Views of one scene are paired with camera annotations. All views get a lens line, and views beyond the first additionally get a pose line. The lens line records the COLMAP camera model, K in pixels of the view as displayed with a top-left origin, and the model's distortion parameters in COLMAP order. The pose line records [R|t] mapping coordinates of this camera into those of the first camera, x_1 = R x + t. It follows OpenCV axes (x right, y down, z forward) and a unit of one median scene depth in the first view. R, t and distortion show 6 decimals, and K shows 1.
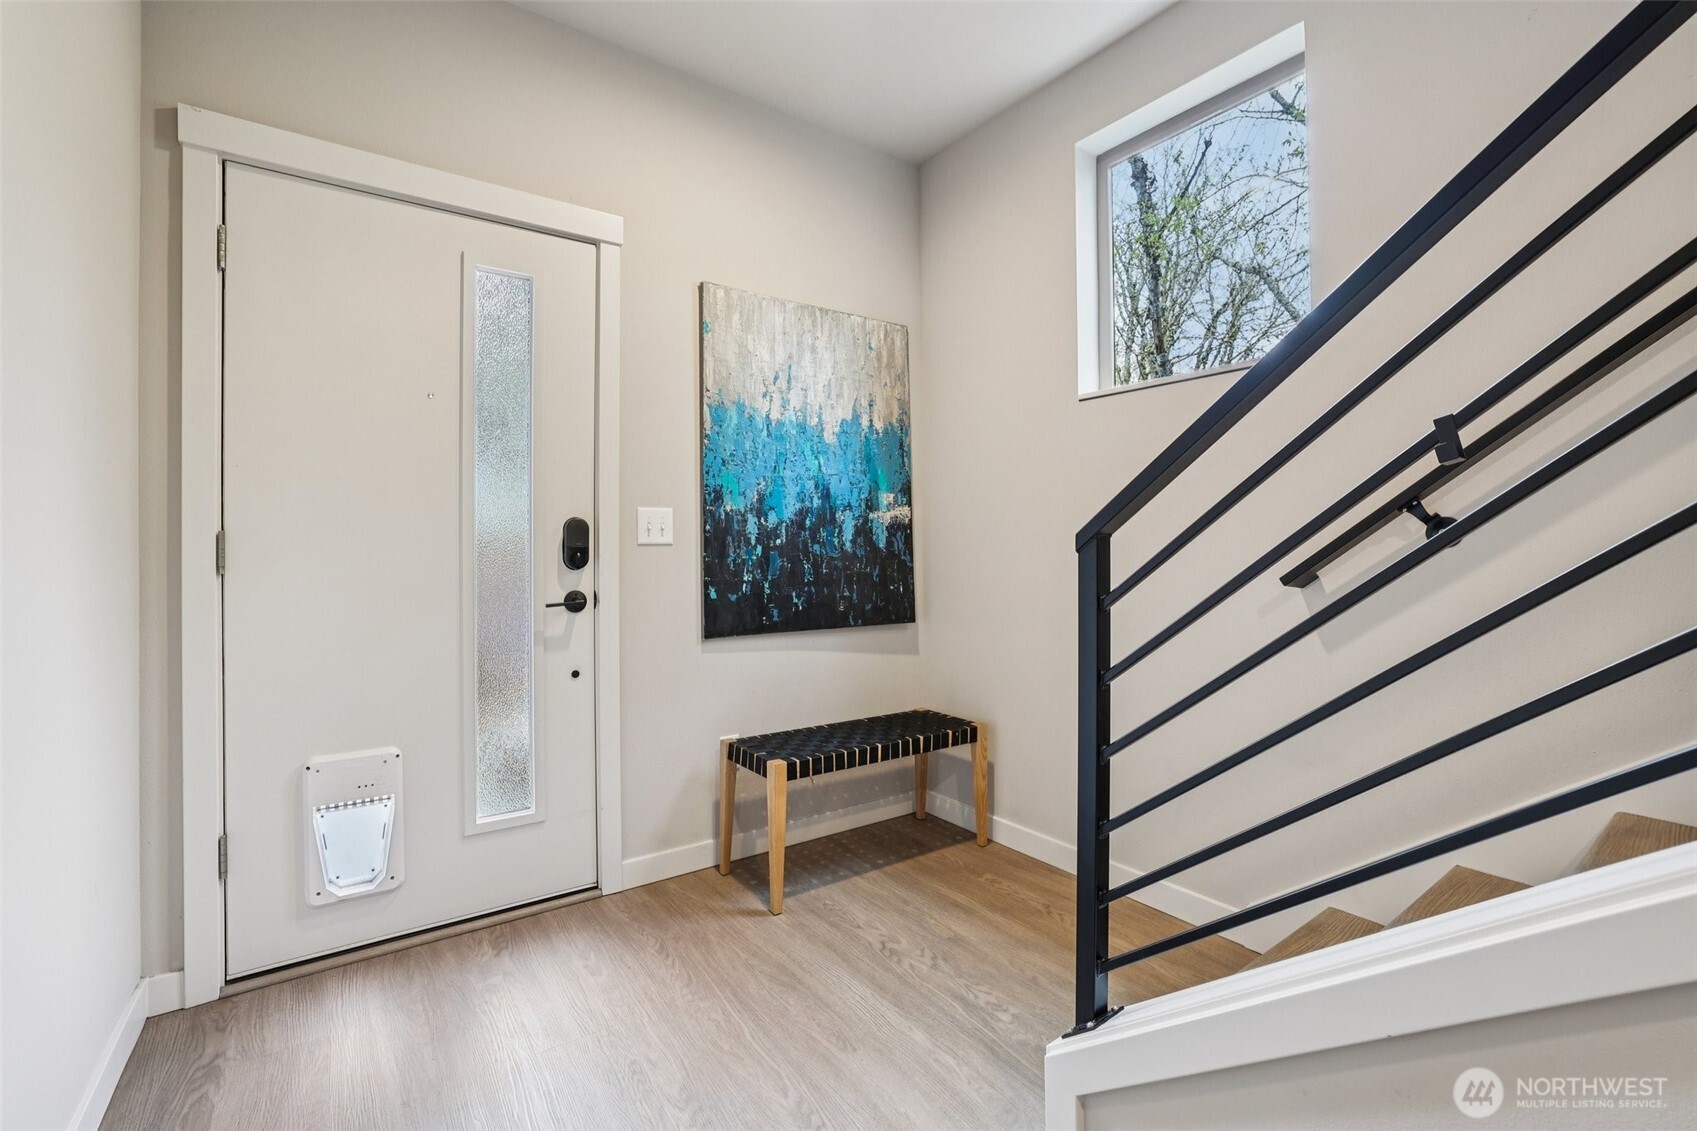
lens RADIAL K [[732.2, 0, 852.6], [0, 732.2, 557.7], [0, 0, 1]] dist [-0.037043, 0.010228]
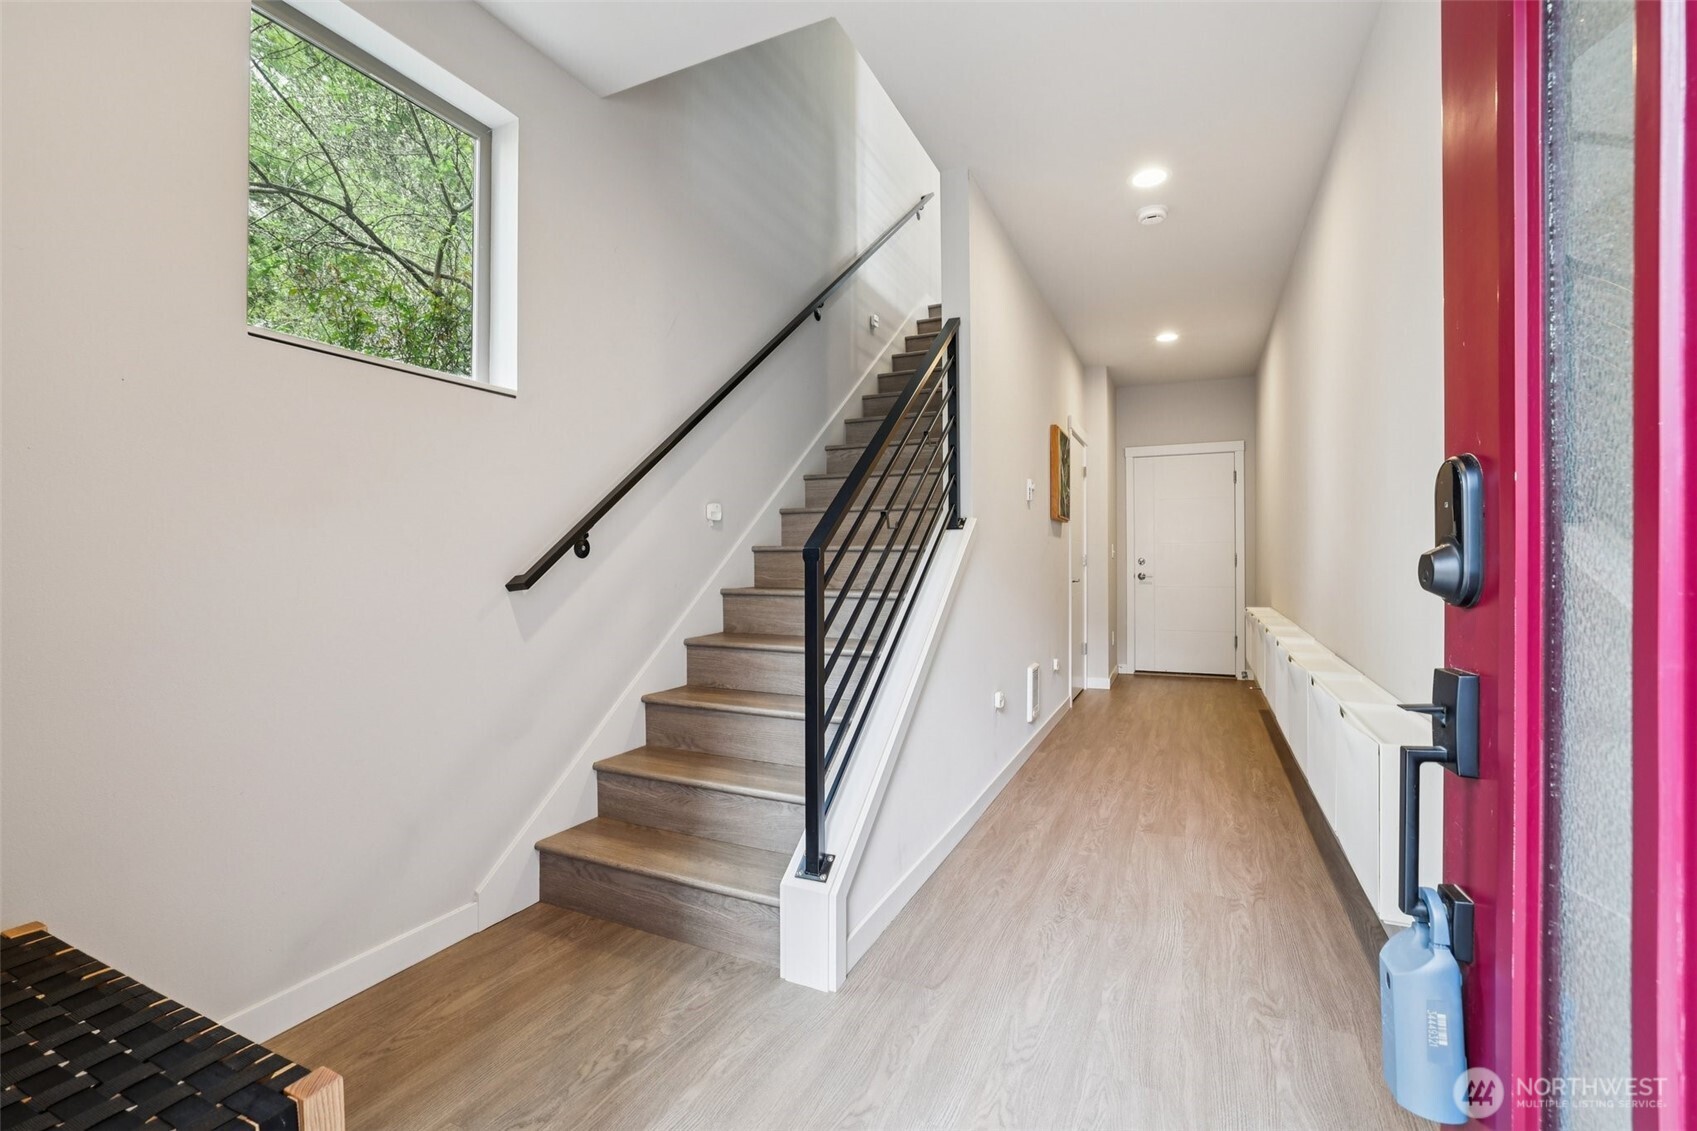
lens RADIAL K [[732.2, 0, 851.1], [0, 732.2, 562.8], [0, 0, 1]] dist [-0.037043, 0.010228]
pose [[-0.488966, -0.001441, 0.872302, -0.716820], [0.006663, 0.999963, 0.005387, -0.006228], [-0.872277, 0.008446, -0.488939, 1.141650]]
